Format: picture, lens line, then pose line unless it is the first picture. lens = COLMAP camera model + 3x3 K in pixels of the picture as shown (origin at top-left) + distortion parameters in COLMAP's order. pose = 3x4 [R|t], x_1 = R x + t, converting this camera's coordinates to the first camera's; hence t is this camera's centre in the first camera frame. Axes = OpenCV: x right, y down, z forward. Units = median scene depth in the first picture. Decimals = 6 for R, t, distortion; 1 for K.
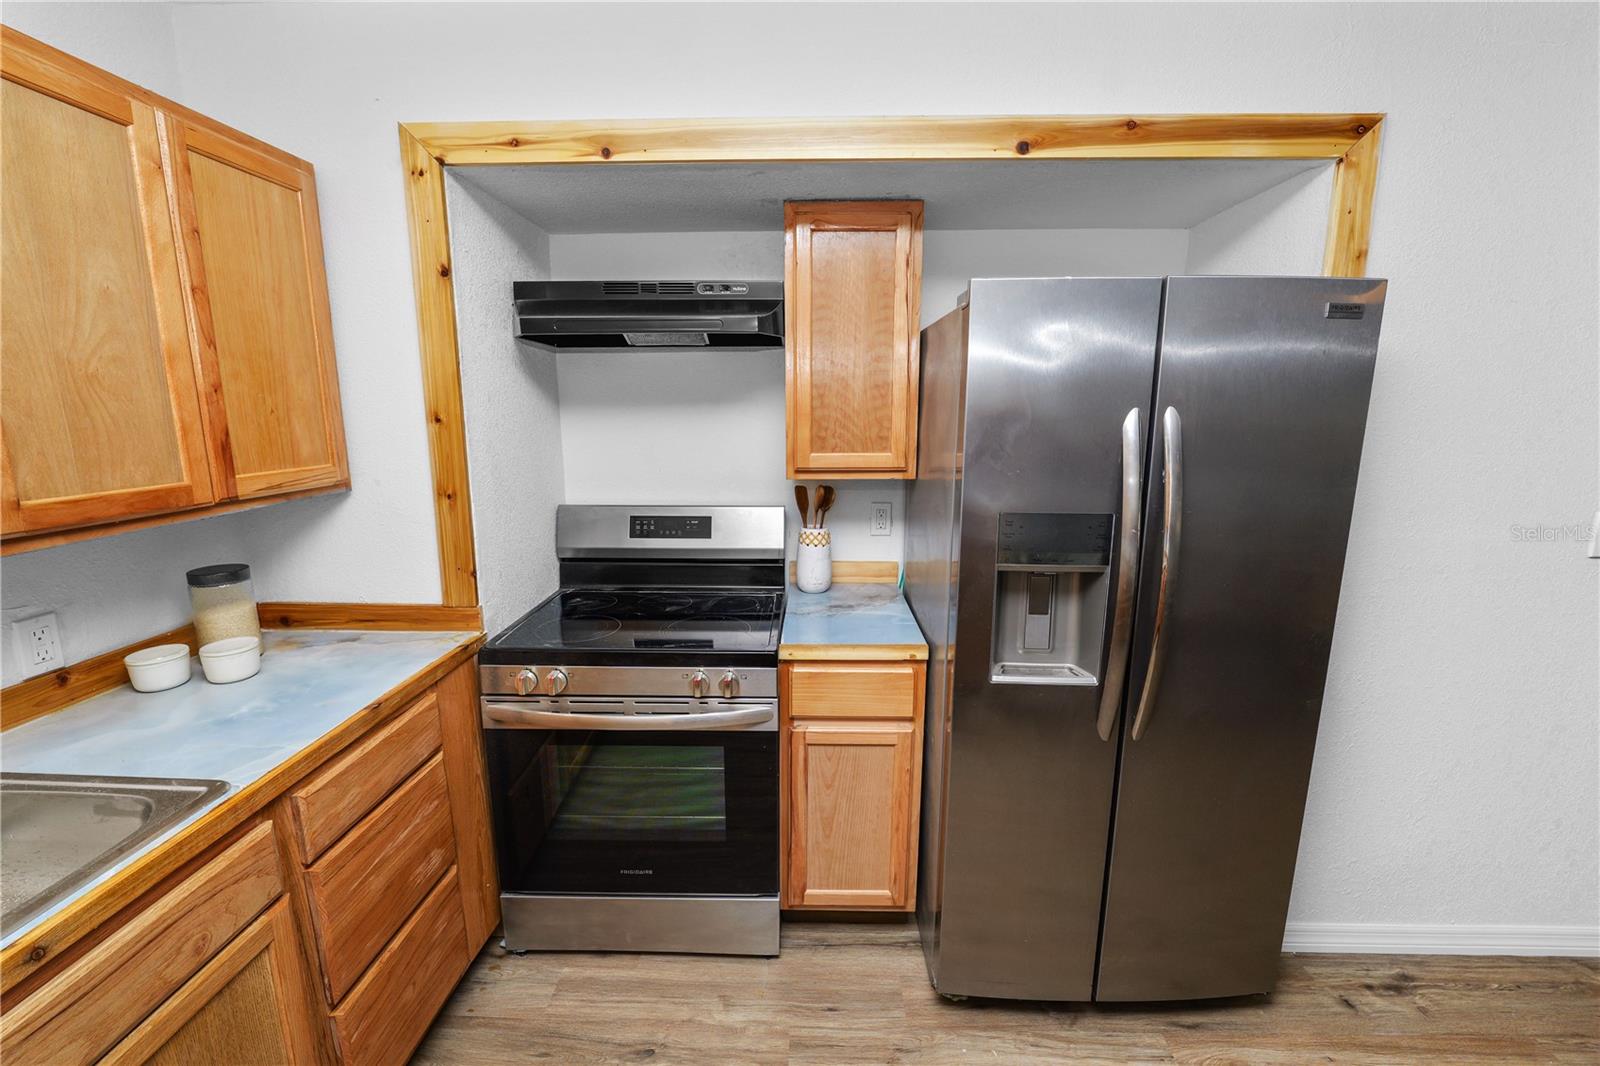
lens RADIAL K [[654.1, 0, 800.2], [0, 654.1, 529.4], [0, 0, 1]] dist [-0.011125, 0.000783]
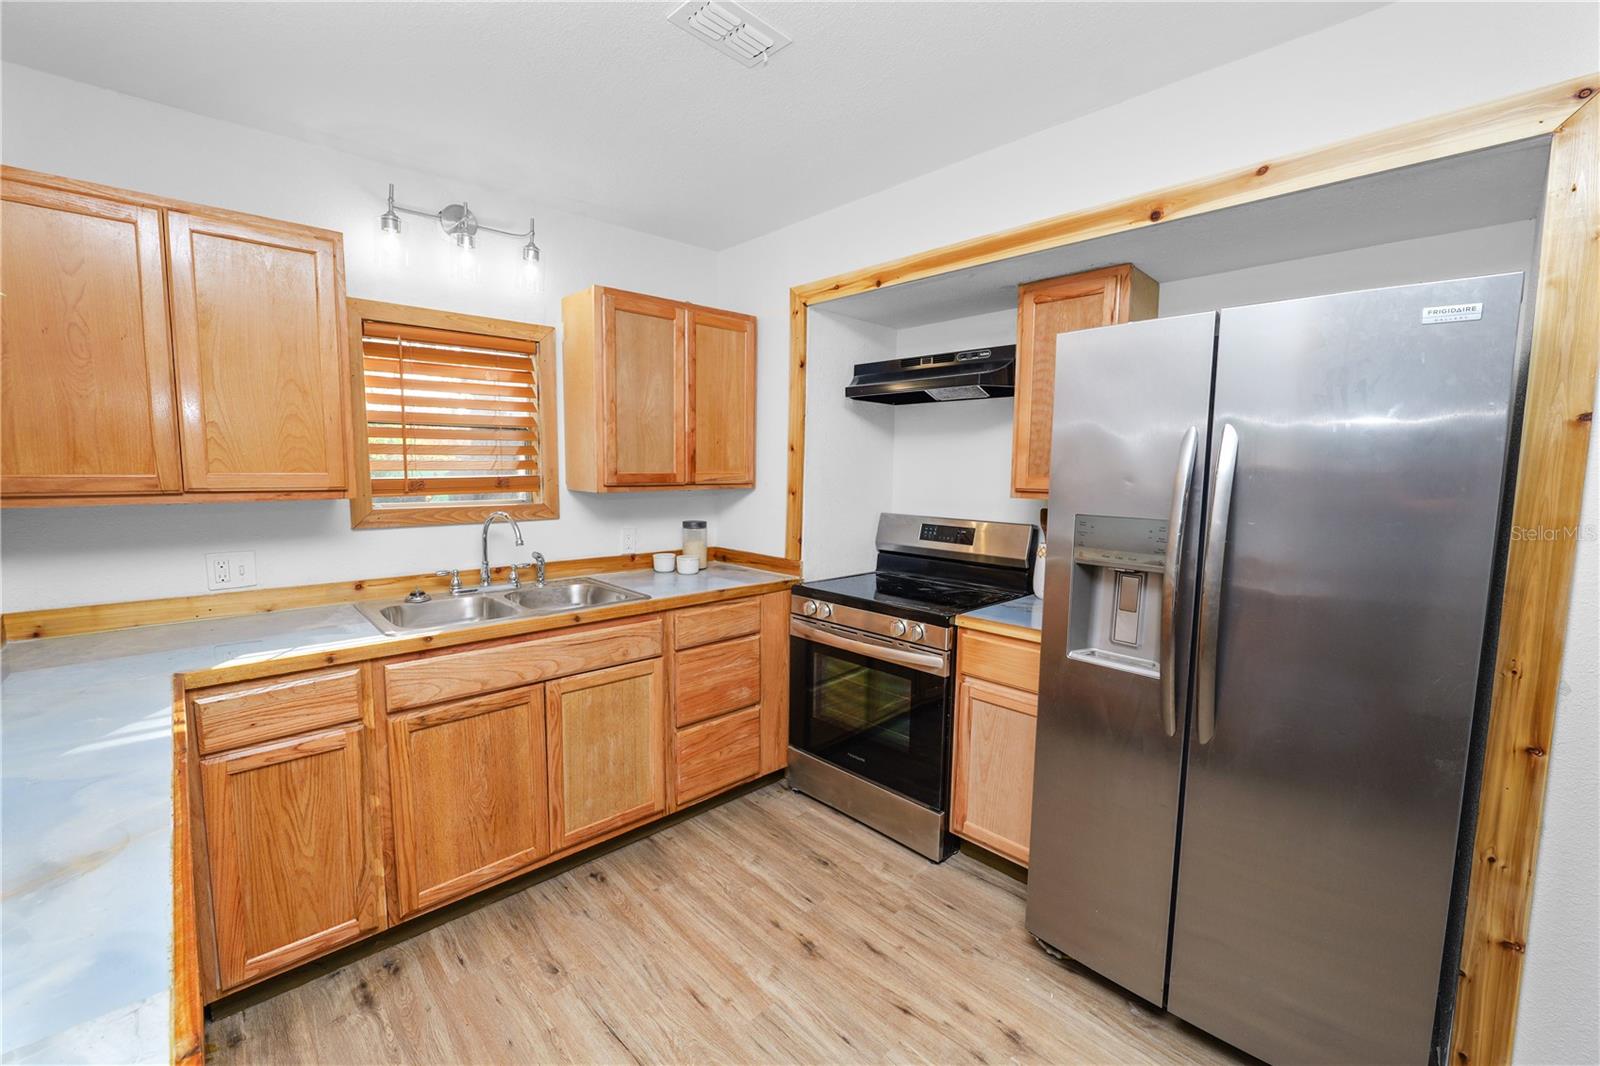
lens RADIAL K [[654.1, 0, 800.2], [0, 654.1, 529.4], [0, 0, 1]] dist [-0.011125, 0.000783]
pose [[0.713281, 0.074920, -0.696863, 0.670141], [-0.142674, 0.988973, -0.039710, 0.107265], [0.686203, 0.127749, 0.716104, -0.197702]]
